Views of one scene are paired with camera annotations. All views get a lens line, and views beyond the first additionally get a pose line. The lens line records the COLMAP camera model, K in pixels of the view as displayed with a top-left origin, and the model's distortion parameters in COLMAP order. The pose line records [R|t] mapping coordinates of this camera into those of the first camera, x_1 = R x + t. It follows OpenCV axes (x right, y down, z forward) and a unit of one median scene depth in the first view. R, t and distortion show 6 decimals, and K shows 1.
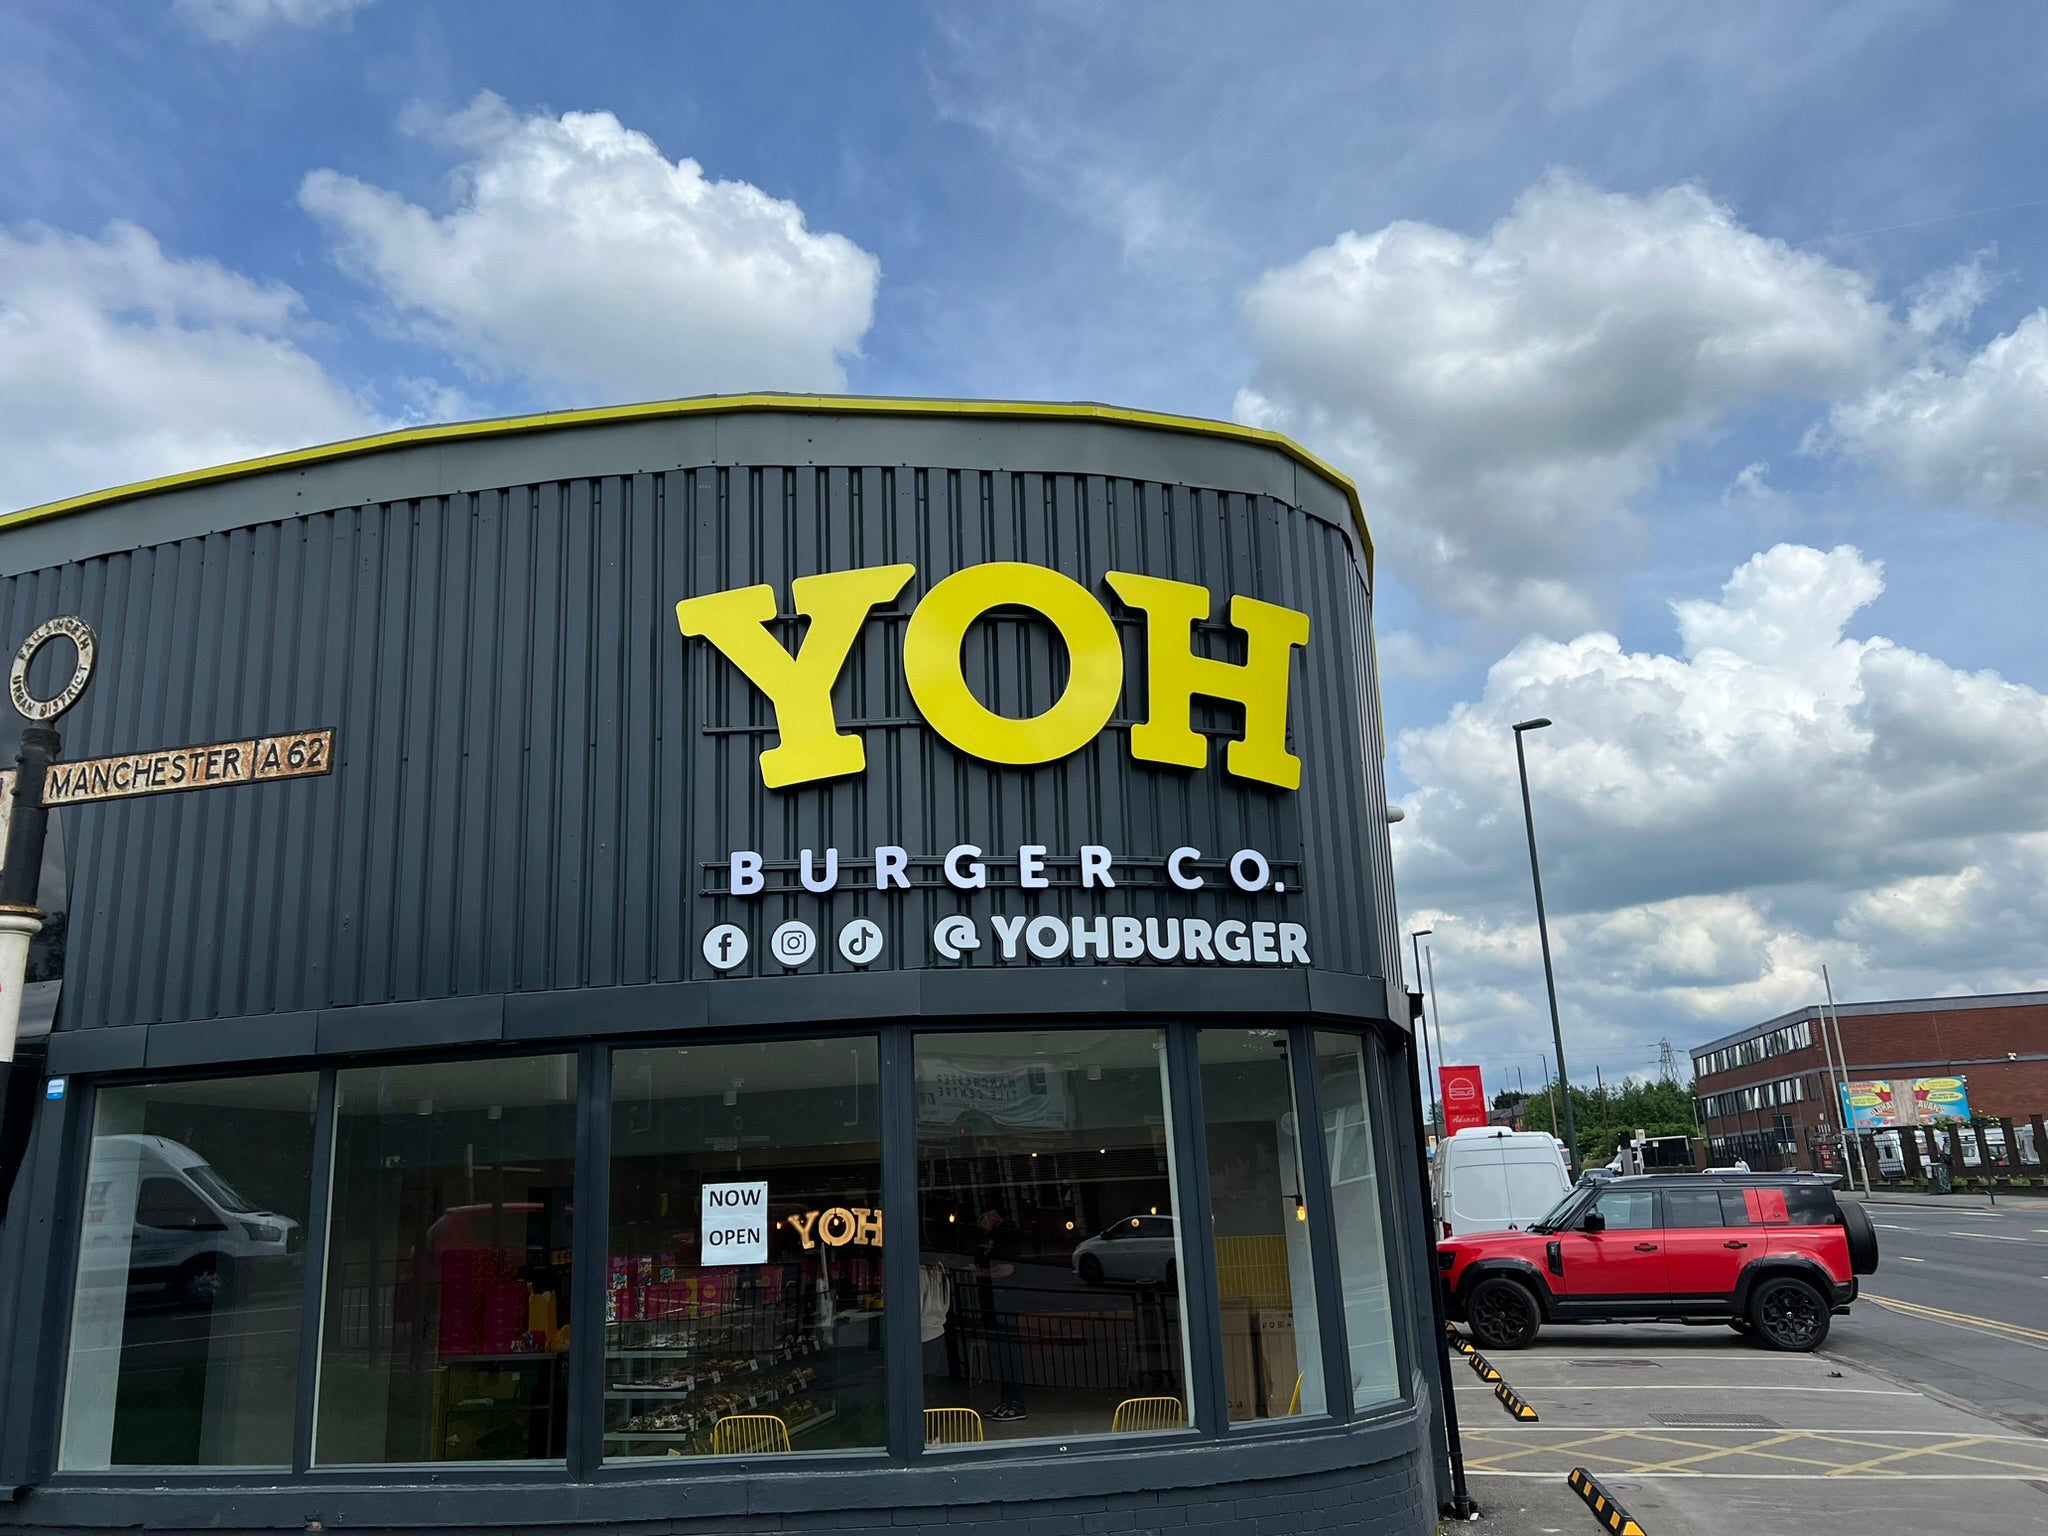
lens RADIAL K [[1541.6, 0, 1119.8], [0, 1541.6, 730.2], [0, 0, 1]] dist [0.136377, -0.160276]
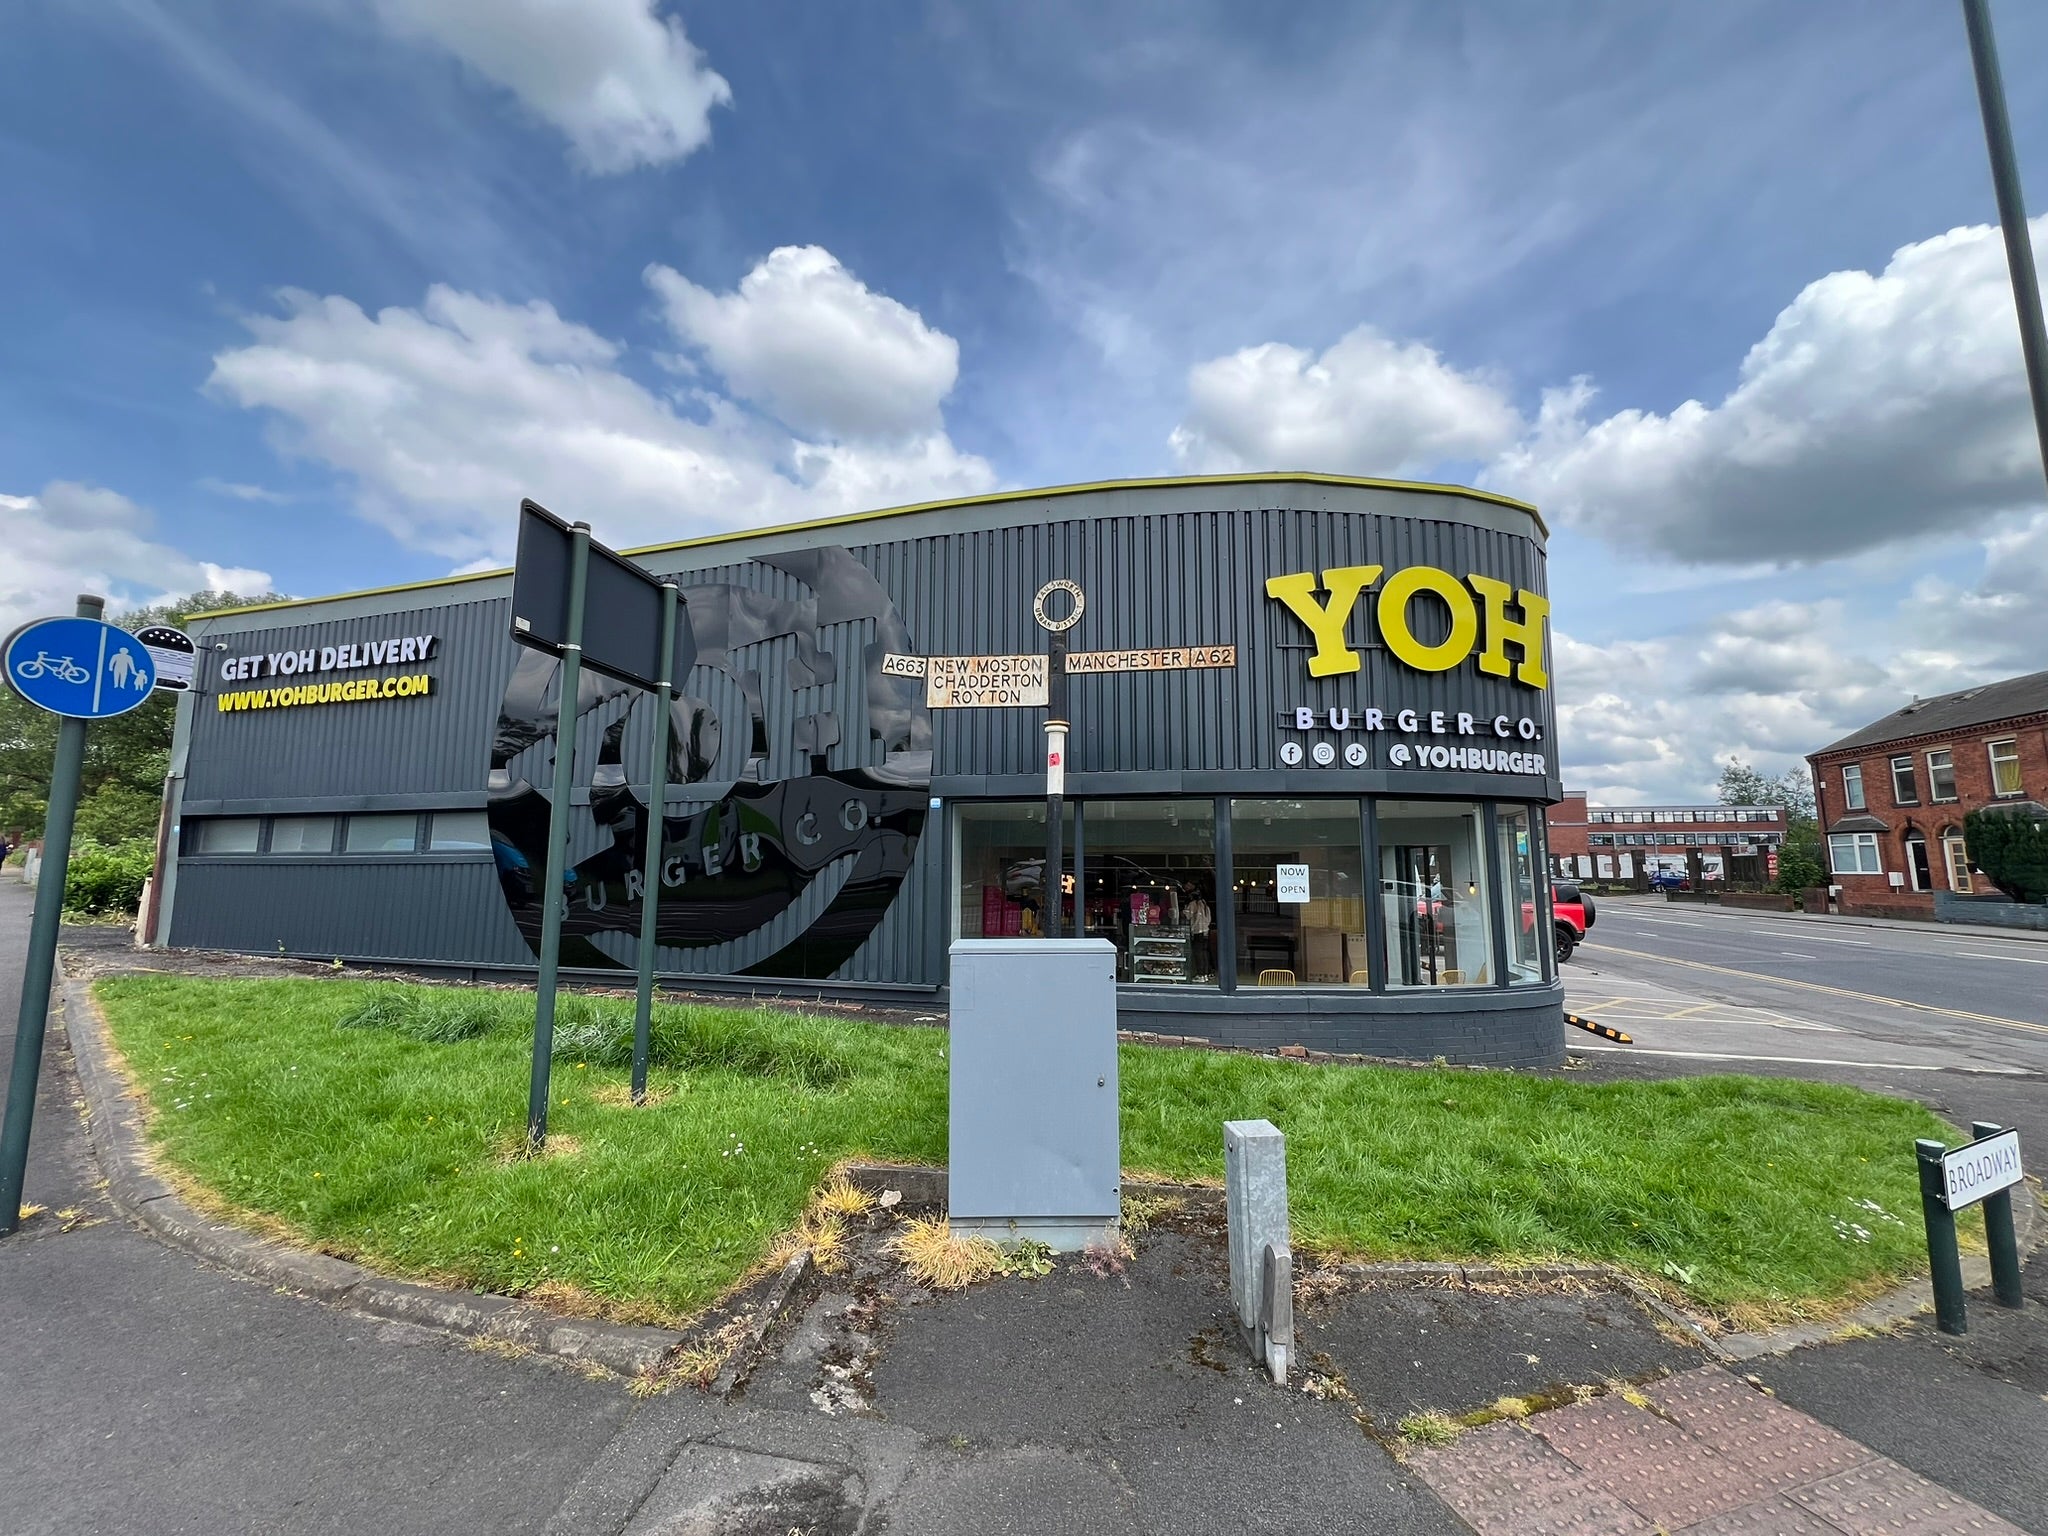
lens RADIAL K [[878.0, 0, 1023.8], [0, 878.0, 728.2], [0, 0, 1]] dist [-0.002484, -0.000103]
pose [[0.998120, 0.049375, 0.036307, -0.626984], [-0.053495, 0.990962, 0.123012, -0.015746], [-0.029905, -0.124723, 0.991741, -0.119756]]
